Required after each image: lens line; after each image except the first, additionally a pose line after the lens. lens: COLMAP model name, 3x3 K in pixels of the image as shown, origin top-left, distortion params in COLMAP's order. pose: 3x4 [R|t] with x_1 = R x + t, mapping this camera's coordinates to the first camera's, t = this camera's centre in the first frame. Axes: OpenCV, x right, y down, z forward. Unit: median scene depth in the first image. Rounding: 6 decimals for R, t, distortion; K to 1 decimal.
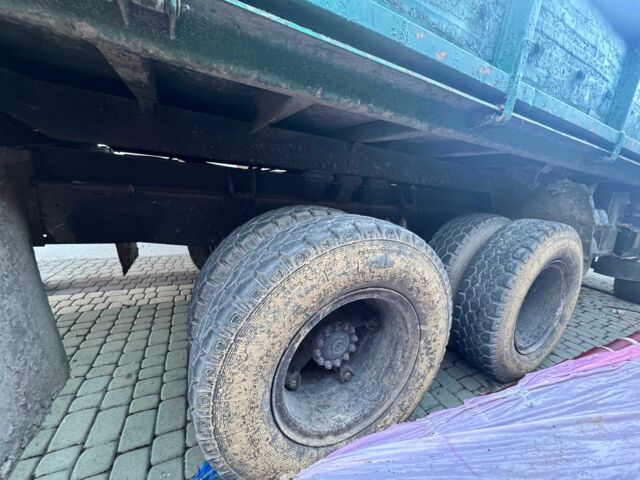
lens RADIAL K [[257.7, 0, 320.0], [0, 257.7, 240.0], [0, 0, 1]] dist [-0.000155, 0.000272]
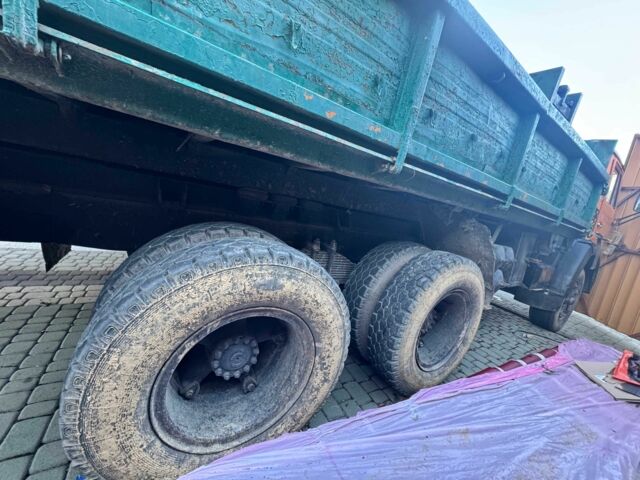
lens RADIAL K [[257.7, 0, 320.0], [0, 257.7, 240.0], [0, 0, 1]] dist [-0.000155, 0.000272]
pose [[0.989947, 0.091047, 0.108238, 0.241146], [-0.087970, 0.995580, -0.032882, -0.069849], [-0.110754, 0.023030, 0.993581, -0.108010]]
